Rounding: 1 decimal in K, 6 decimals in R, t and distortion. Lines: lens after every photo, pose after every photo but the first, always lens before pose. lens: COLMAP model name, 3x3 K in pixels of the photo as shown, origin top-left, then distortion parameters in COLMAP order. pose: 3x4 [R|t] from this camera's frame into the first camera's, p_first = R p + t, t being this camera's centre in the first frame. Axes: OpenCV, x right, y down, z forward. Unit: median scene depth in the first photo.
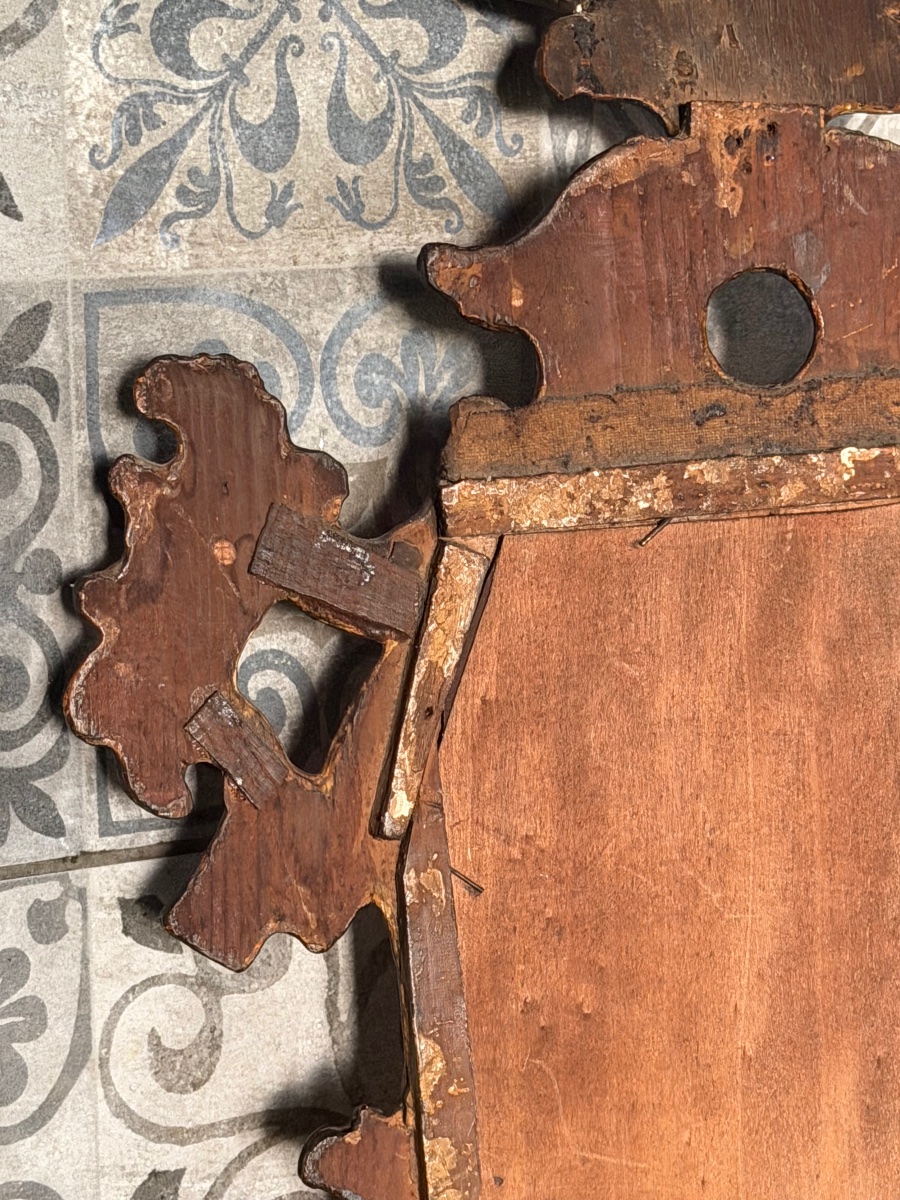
lens RADIAL K [[3354.1, 0, 452.0], [0, 3354.1, 603.1], [0, 0, 1]] dist [0.058772, 0.000000]
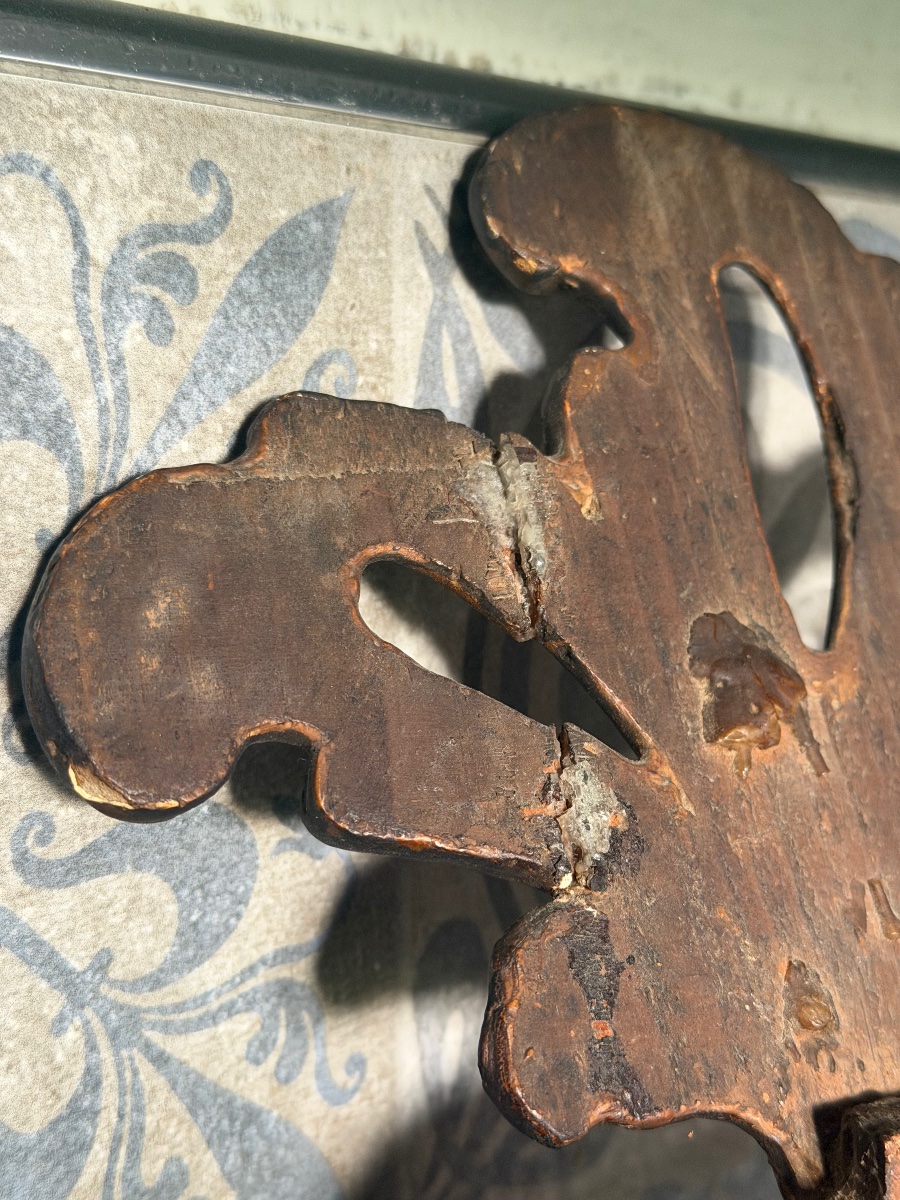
lens RADIAL K [[1661.7, 0, 427.8], [0, 1661.7, 564.6], [0, 0, 1]] dist [0.100998, 0.000000]
pose [[0.970128, -0.020053, 0.241765, -0.027569], [0.033941, 0.997995, -0.053418, -0.203429], [-0.240209, 0.060028, 0.968863, 0.794674]]
